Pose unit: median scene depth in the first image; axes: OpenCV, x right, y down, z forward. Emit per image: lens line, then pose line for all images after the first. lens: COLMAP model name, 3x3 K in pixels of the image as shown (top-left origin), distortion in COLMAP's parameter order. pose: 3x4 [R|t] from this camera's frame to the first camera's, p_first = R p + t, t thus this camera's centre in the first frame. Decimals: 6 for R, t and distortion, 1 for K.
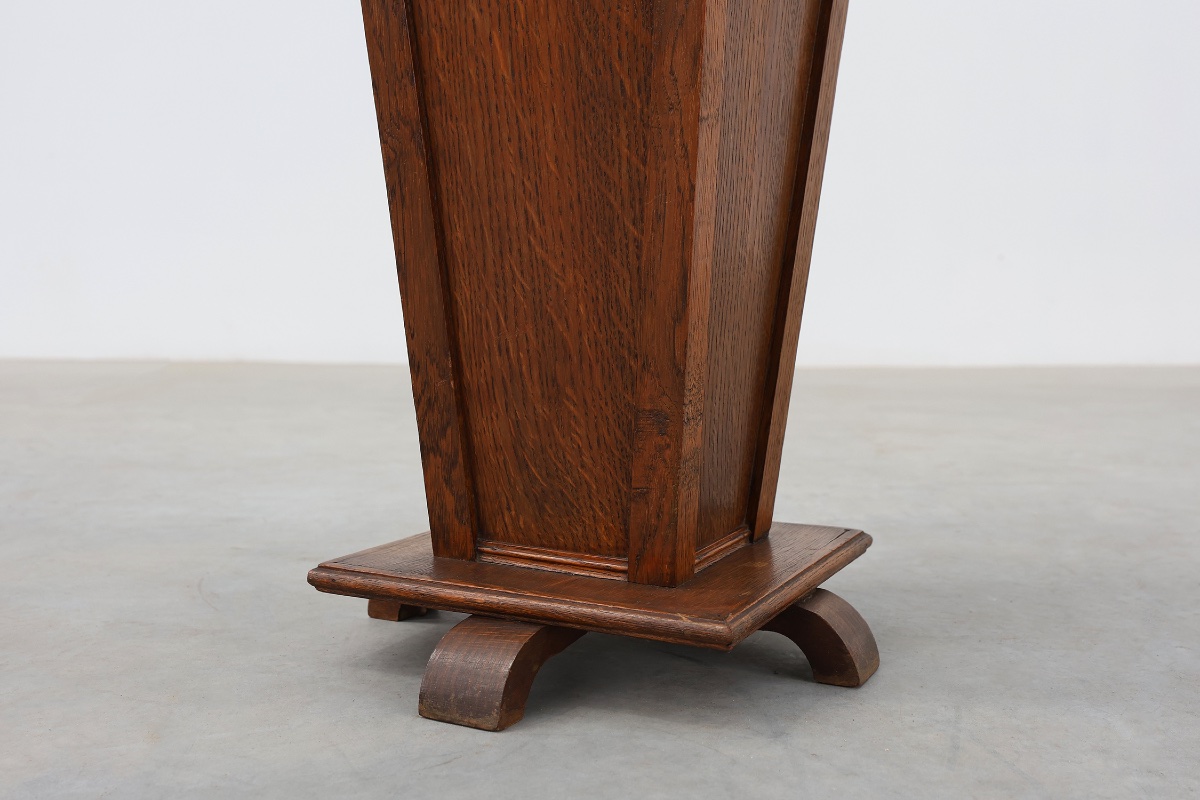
lens RADIAL K [[1310.5, 0, 557.6], [0, 1310.5, 380.1], [0, 0, 1]] dist [0.002000, 0.000000]
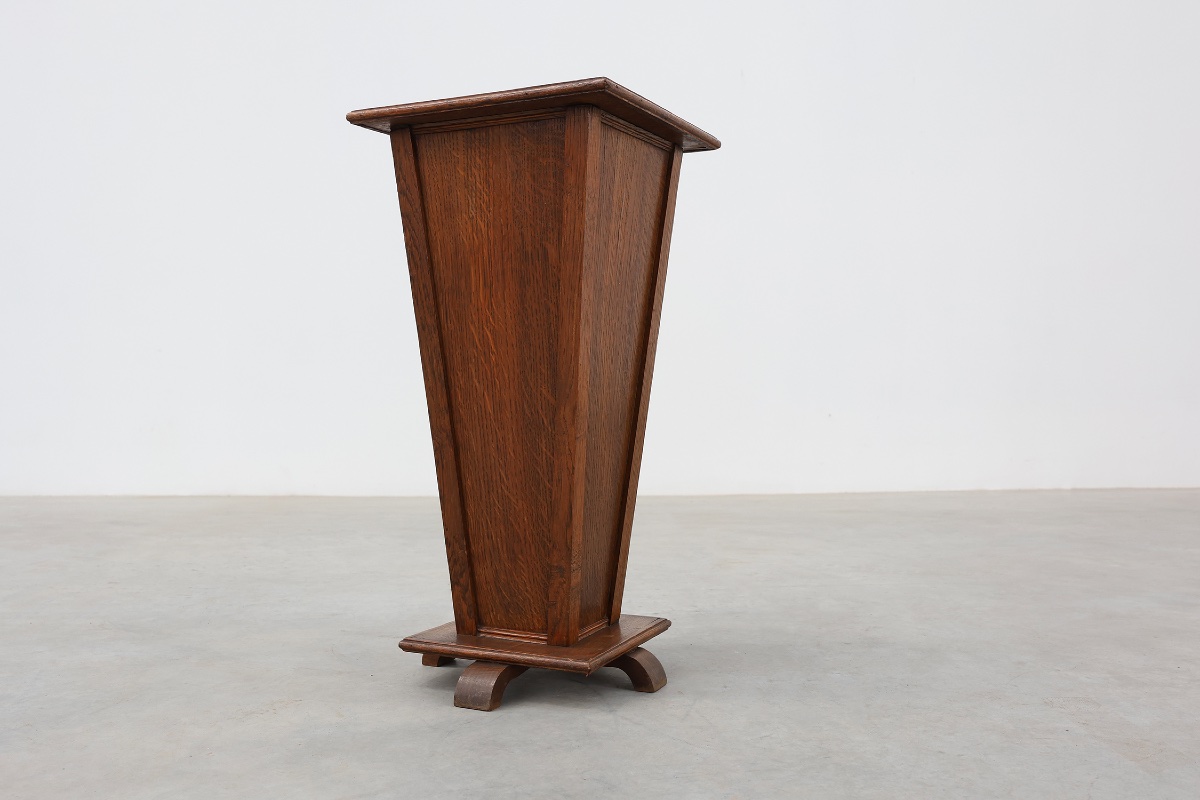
lens RADIAL K [[1036.0, 0, 566.8], [0, 1036.0, 485.6], [0, 0, 1]] dist [-0.012834, 0.030836]
pose [[0.999434, -0.003371, 0.033459, 0.028698], [0.003750, 0.999930, -0.011260, -0.088942], [-0.033418, 0.011379, 0.999377, -0.709769]]
